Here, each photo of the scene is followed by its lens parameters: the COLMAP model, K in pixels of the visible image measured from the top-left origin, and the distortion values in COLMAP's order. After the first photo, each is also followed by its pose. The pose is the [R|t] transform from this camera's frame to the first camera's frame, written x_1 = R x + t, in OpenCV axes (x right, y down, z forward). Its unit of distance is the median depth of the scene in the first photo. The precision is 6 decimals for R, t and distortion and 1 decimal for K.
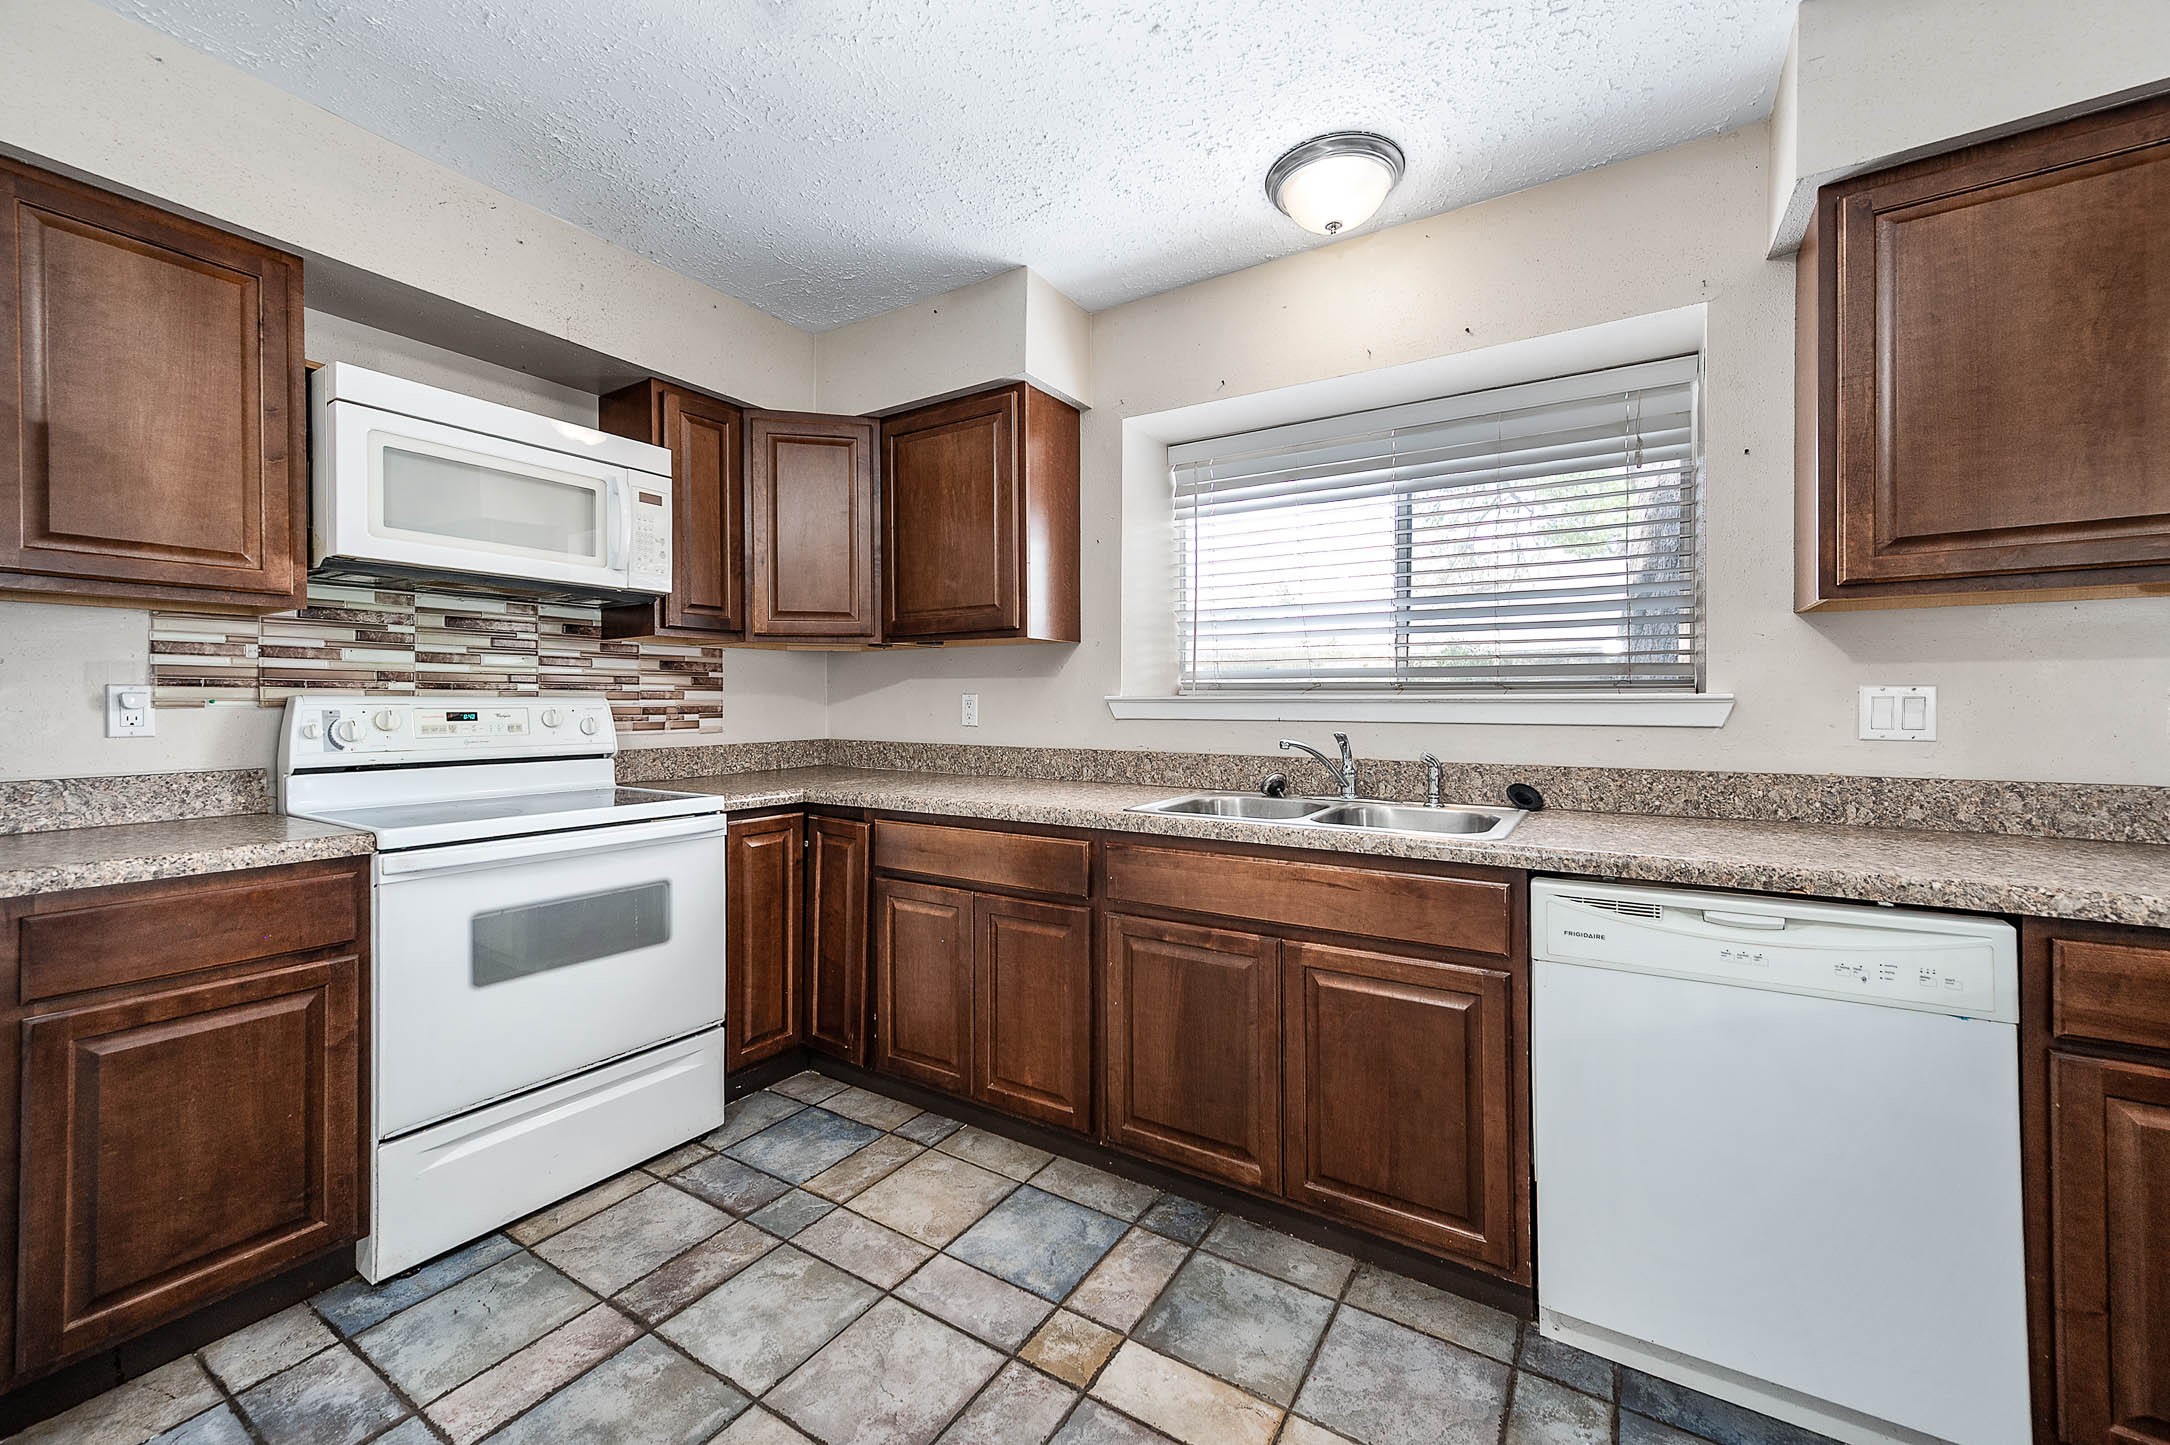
lens RADIAL K [[856.4, 0, 1079.8], [0, 856.4, 702.1], [0, 0, 1]] dist [0.011456, -0.000720]
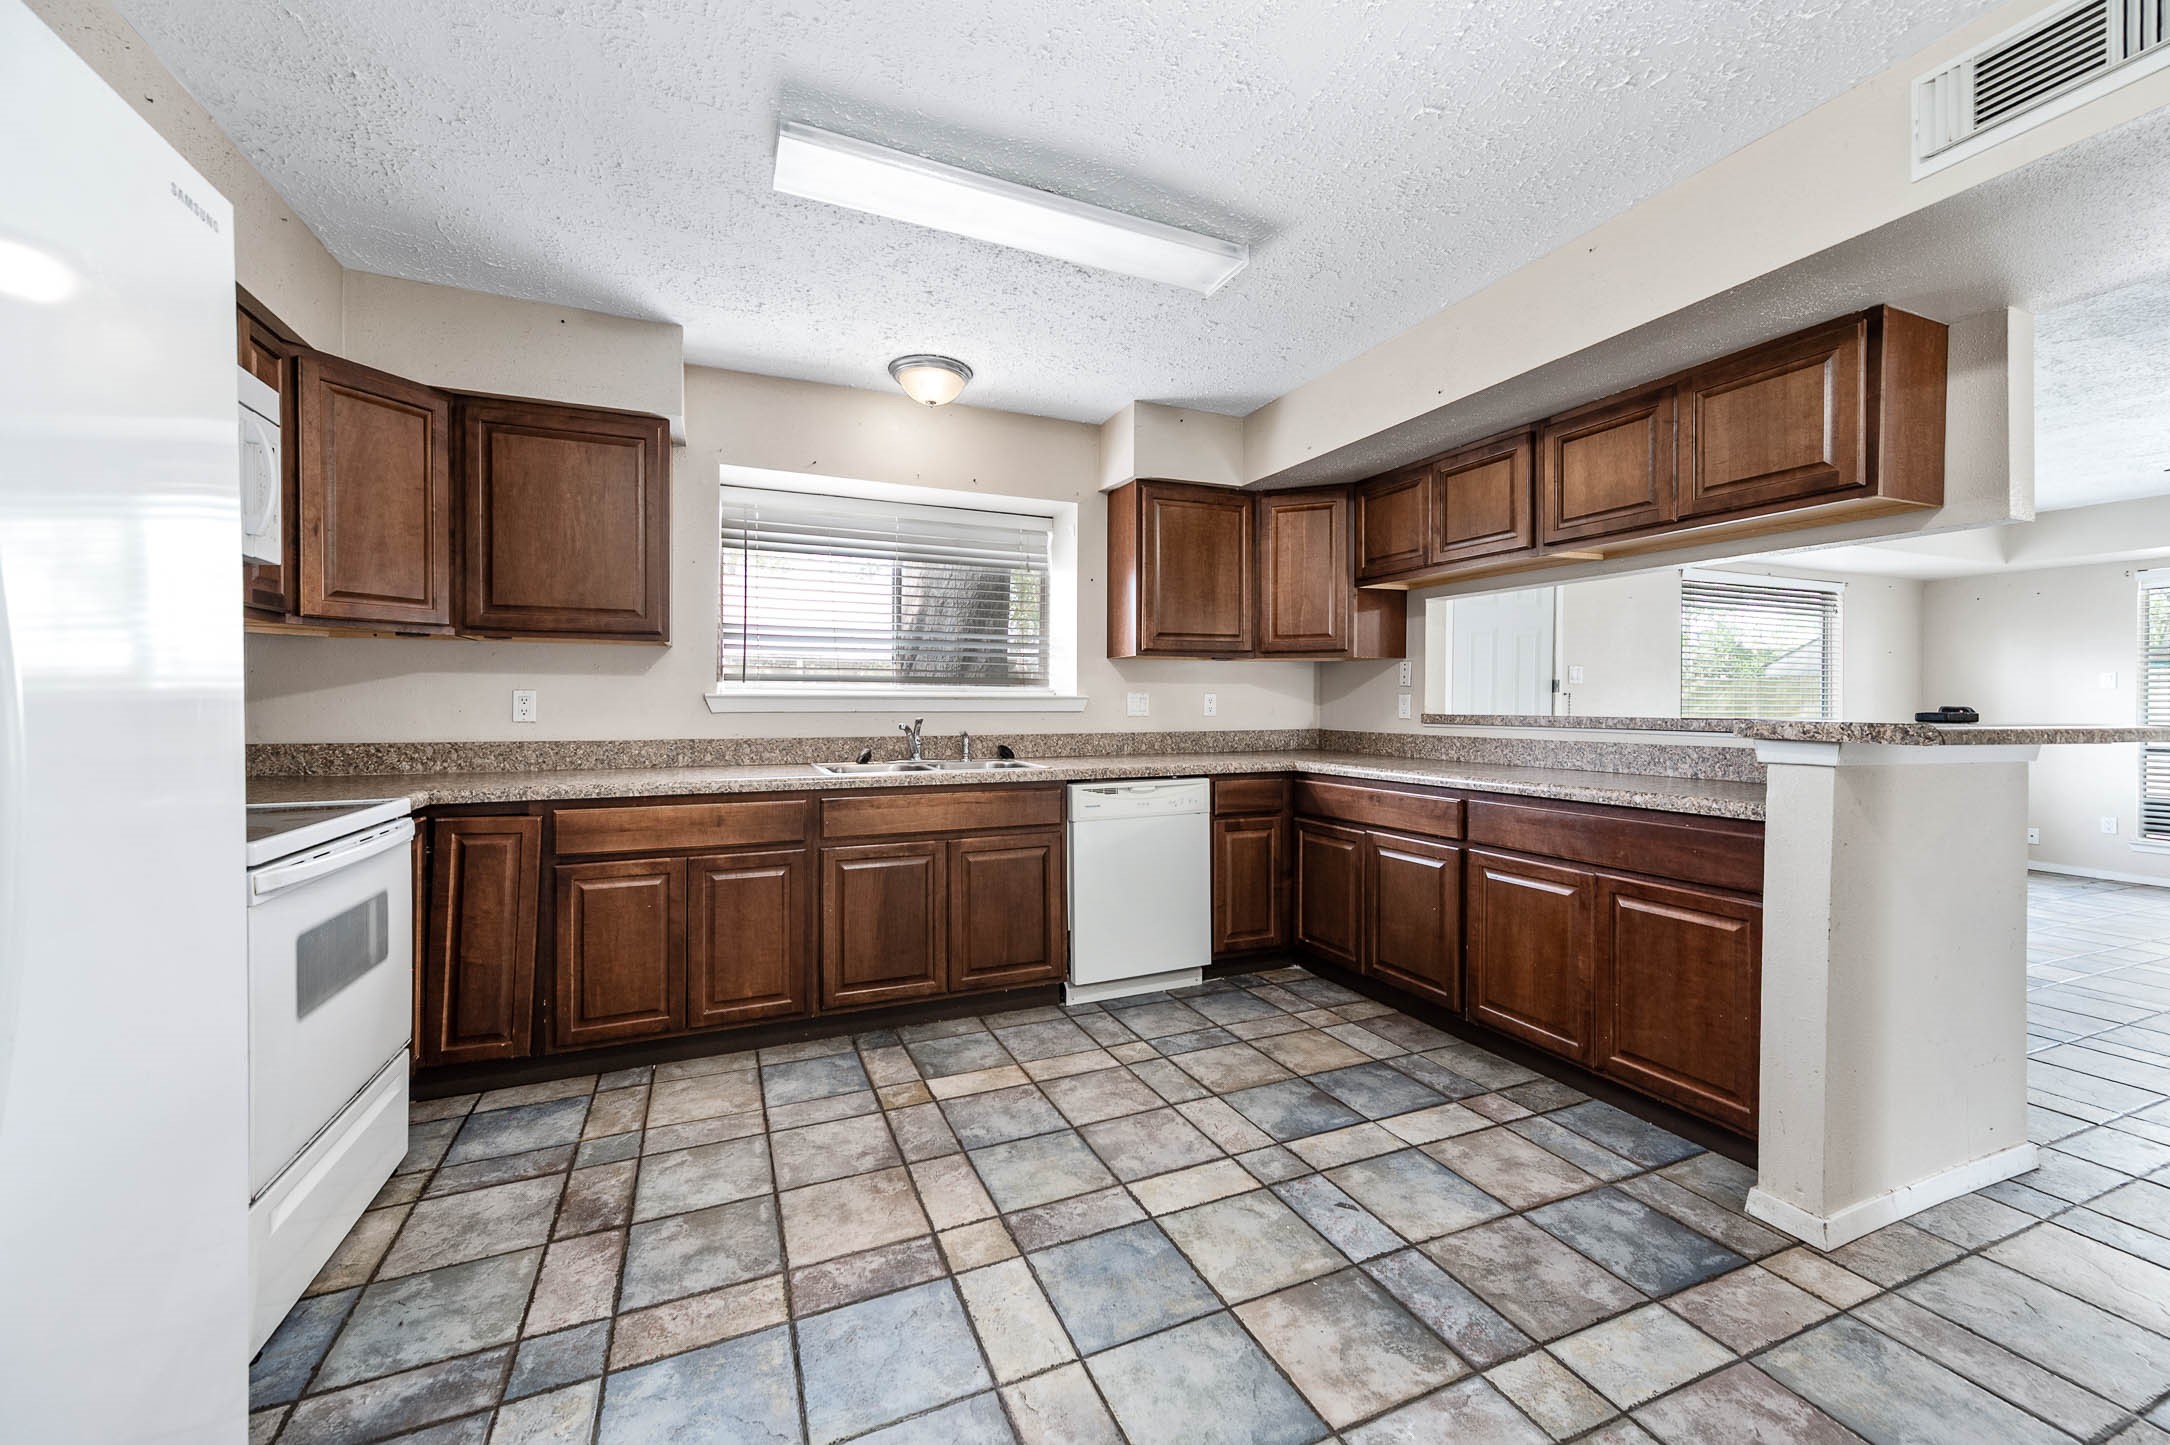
lens RADIAL K [[856.4, 0, 1088.0], [0, 856.4, 706.3], [0, 0, 1]] dist [0.011456, -0.000720]
pose [[0.559116, -0.003542, 0.829082, -0.888796], [-0.001211, 0.999986, 0.005089, 0.005120], [-0.829088, -0.003849, 0.559104, -0.145716]]
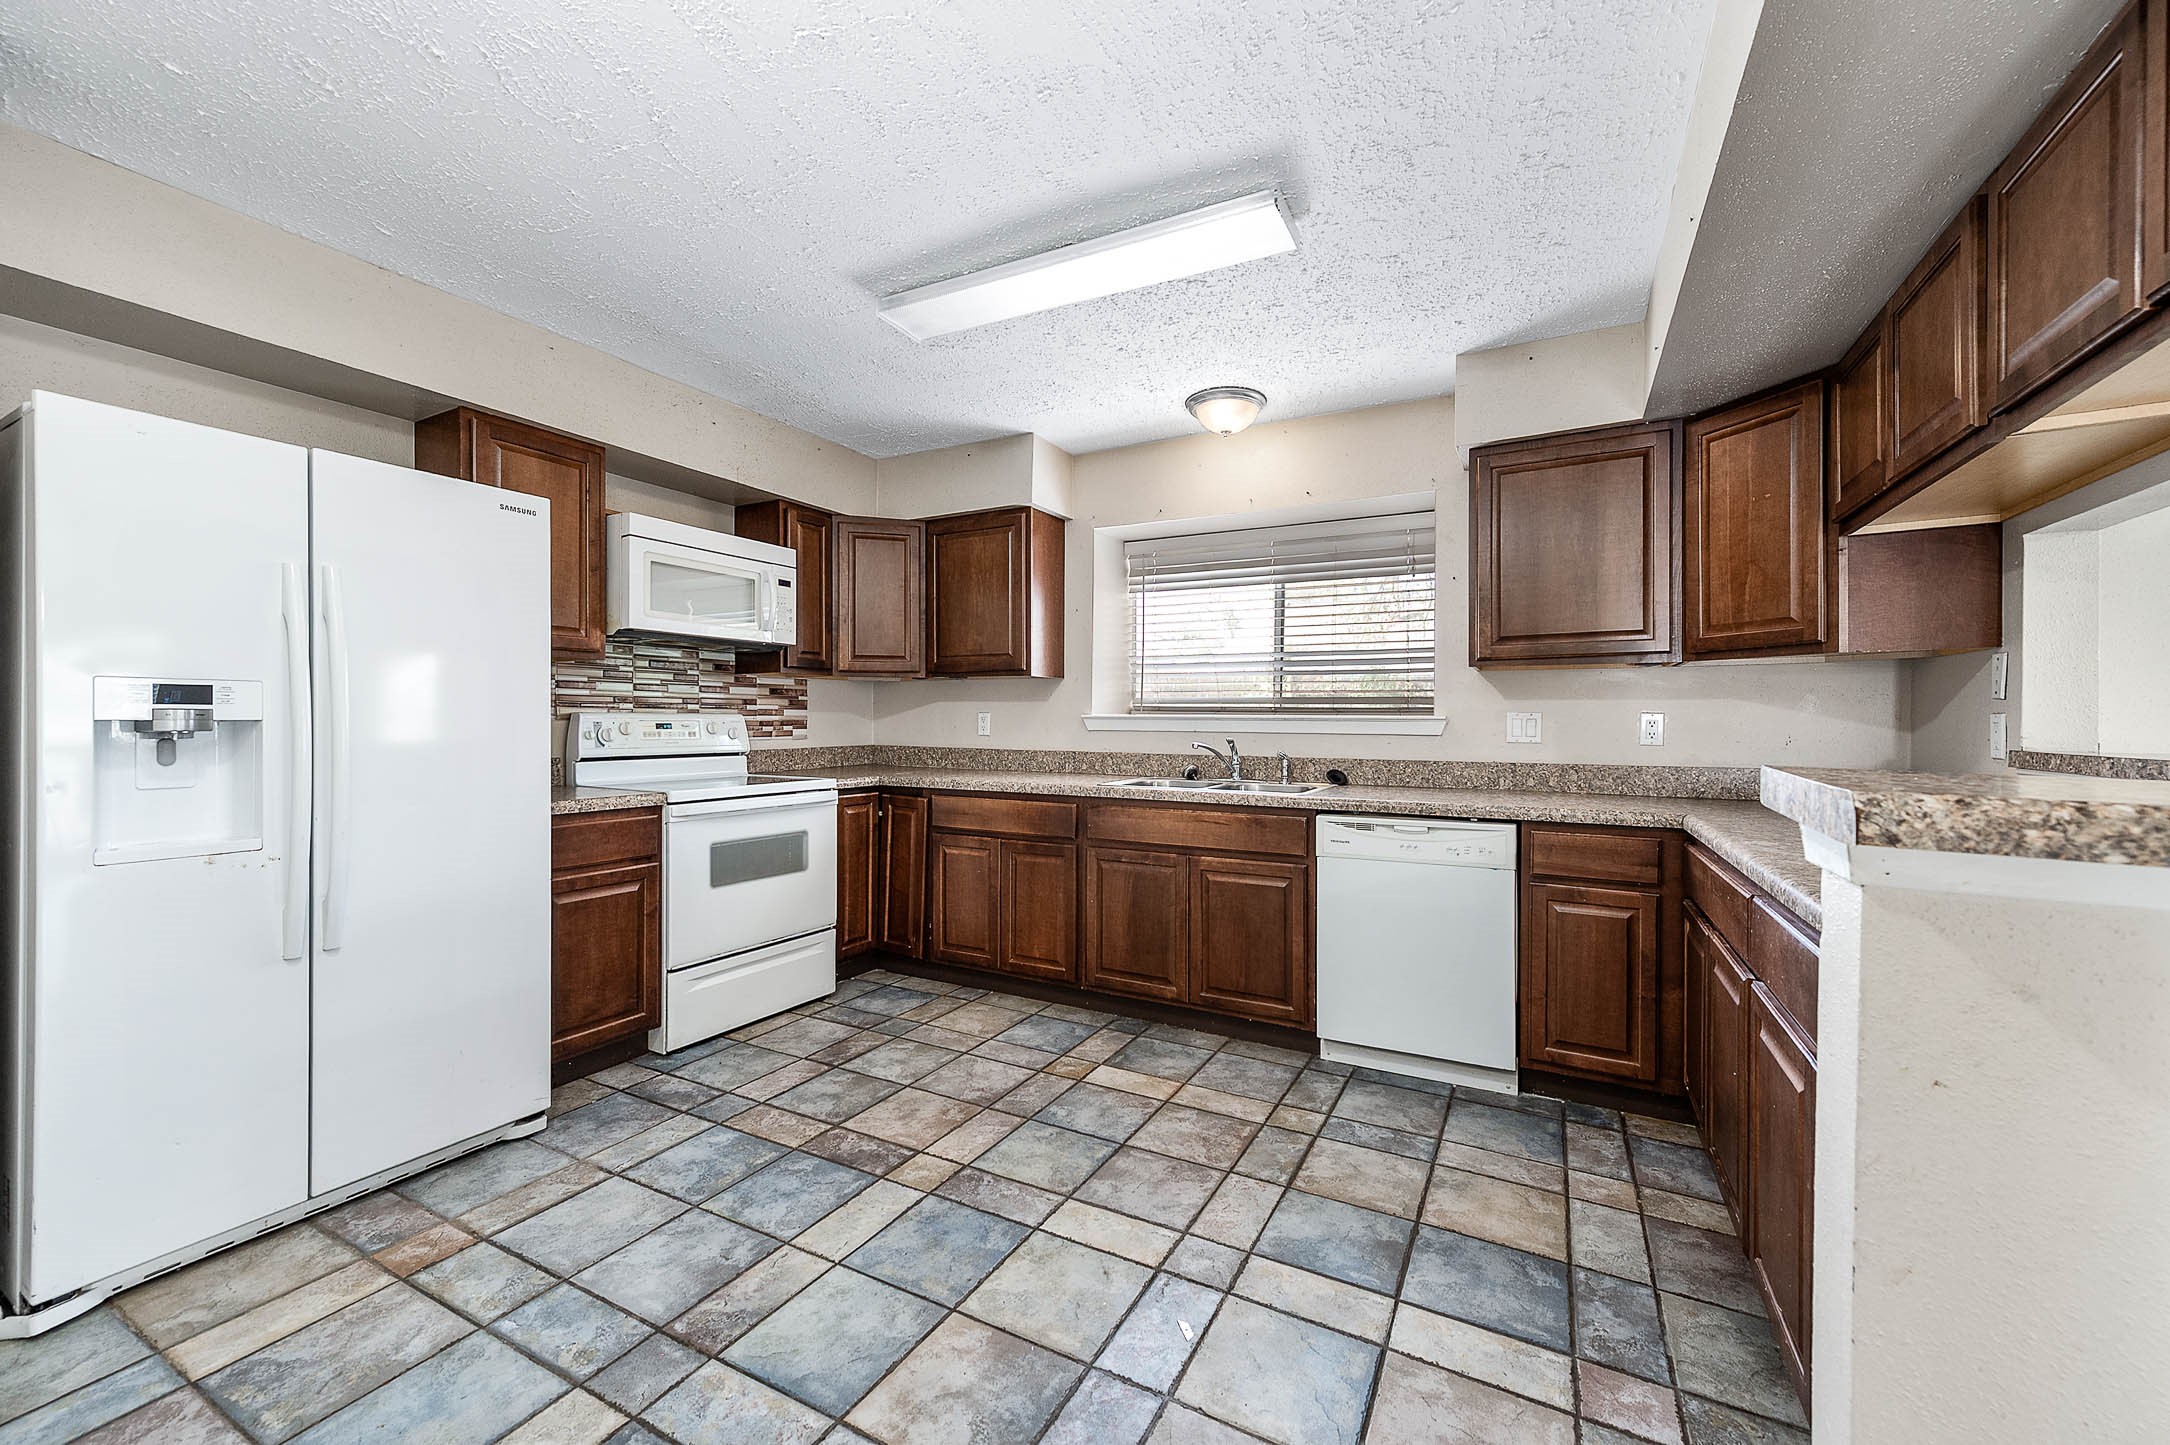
lens RADIAL K [[856.4, 0, 1085.2], [0, 856.4, 720.1], [0, 0, 1]] dist [0.011456, -0.000720]
pose [[0.997947, 0.005770, 0.063785, -0.077850], [-0.005831, 0.999983, 0.000780, 0.000680], [-0.063779, -0.001150, 0.997963, -0.643918]]
